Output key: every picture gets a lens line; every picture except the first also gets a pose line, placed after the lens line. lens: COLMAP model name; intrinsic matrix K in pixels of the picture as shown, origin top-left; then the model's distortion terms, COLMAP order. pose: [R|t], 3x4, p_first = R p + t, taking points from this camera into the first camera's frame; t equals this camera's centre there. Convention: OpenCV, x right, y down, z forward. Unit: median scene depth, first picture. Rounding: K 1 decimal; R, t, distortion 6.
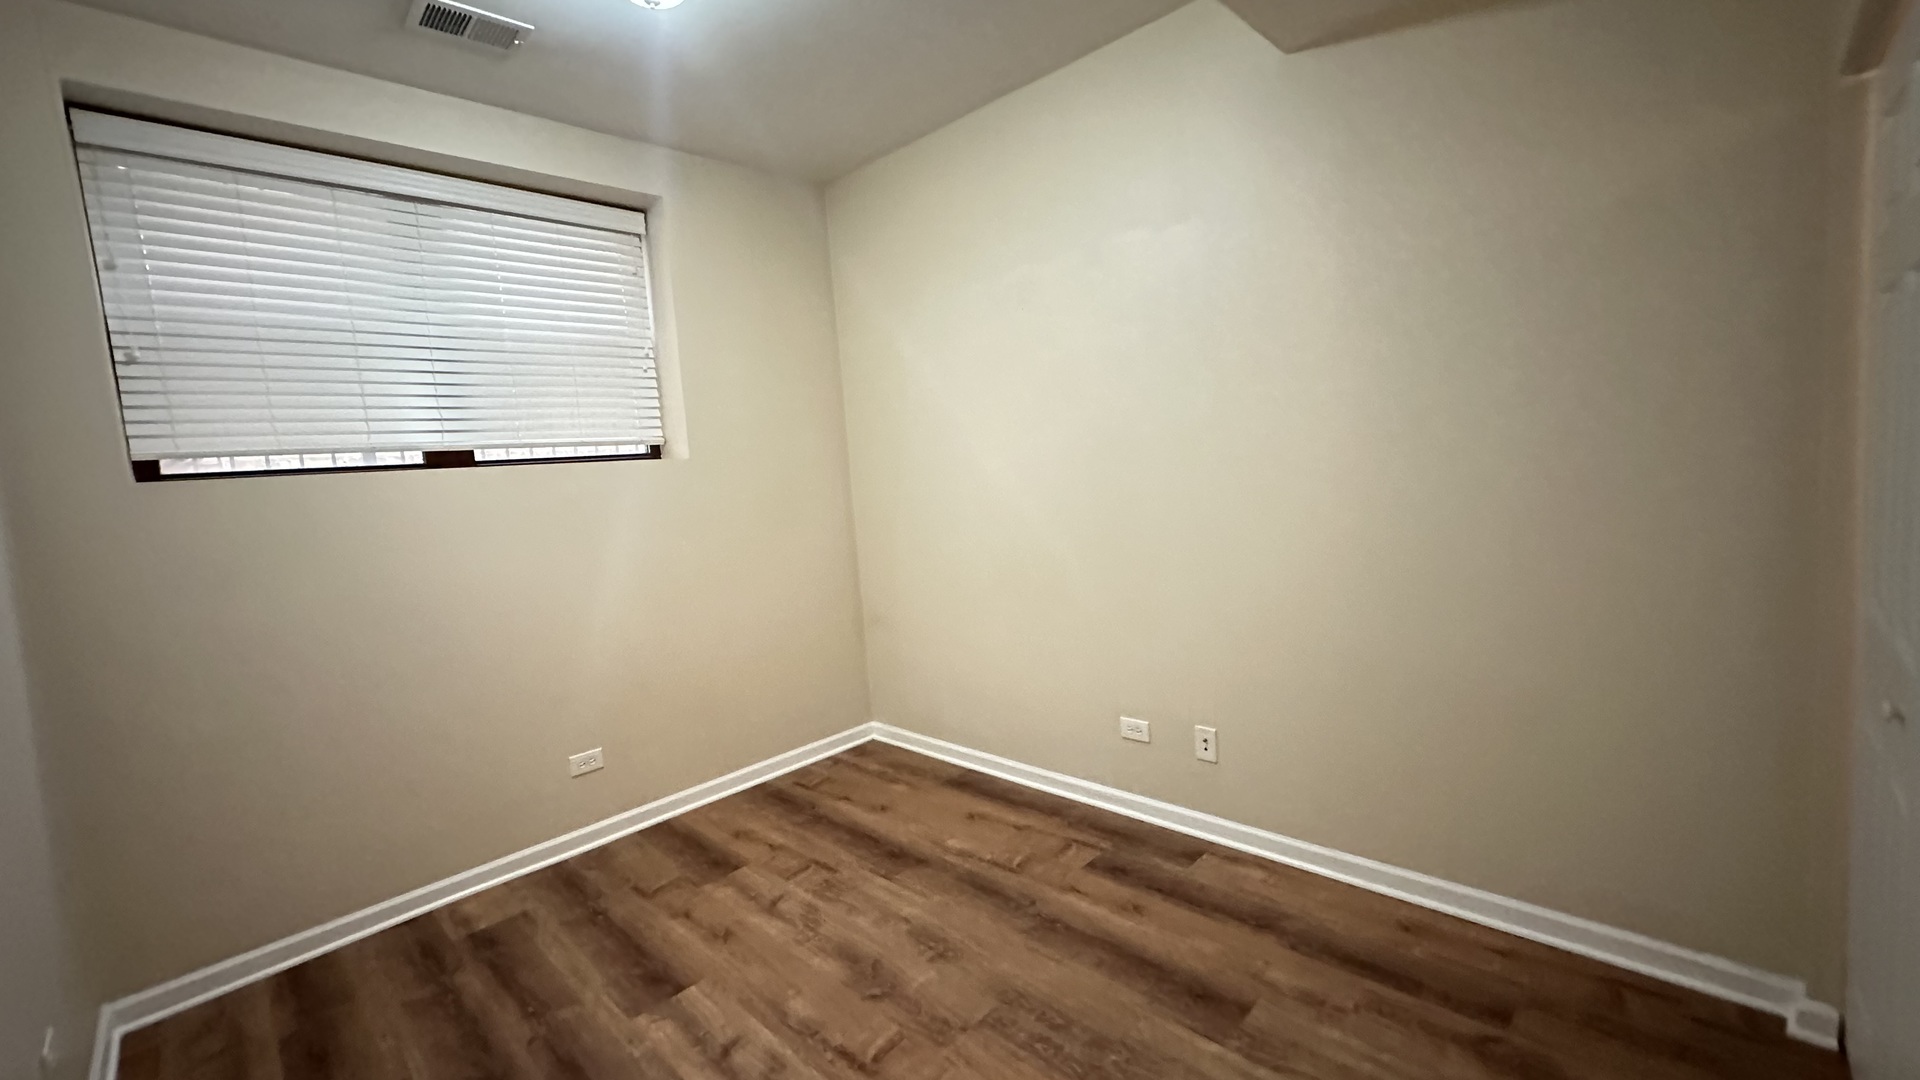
lens RADIAL K [[762.3, 0, 974.4], [0, 762.3, 526.5], [0, 0, 1]] dist [-0.001803, 0.001143]
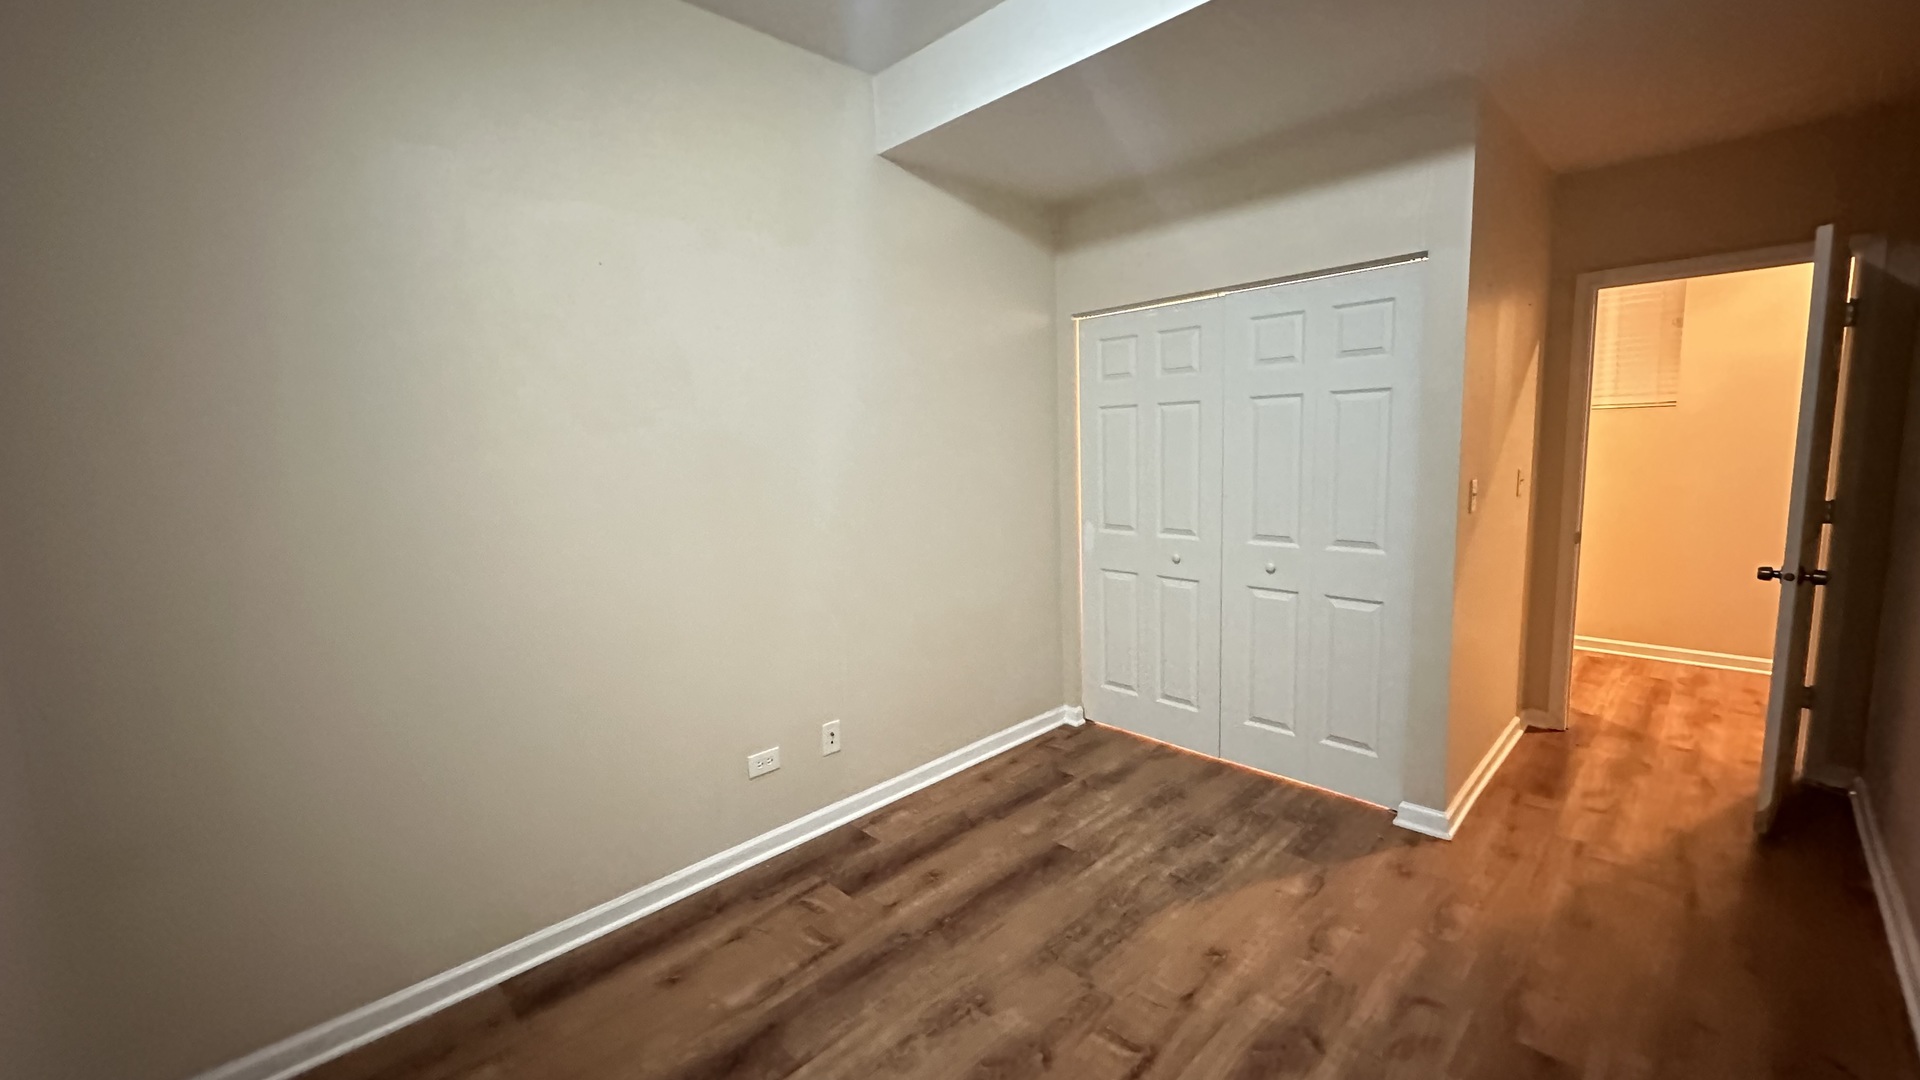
lens RADIAL K [[762.3, 0, 959.3], [0, 762.3, 534.1], [0, 0, 1]] dist [-0.001803, 0.001143]
pose [[0.039347, -0.050850, 0.997931, -0.762008], [0.109974, 0.992858, 0.046256, -0.025635], [-0.993155, 0.107927, 0.044658, 0.774309]]
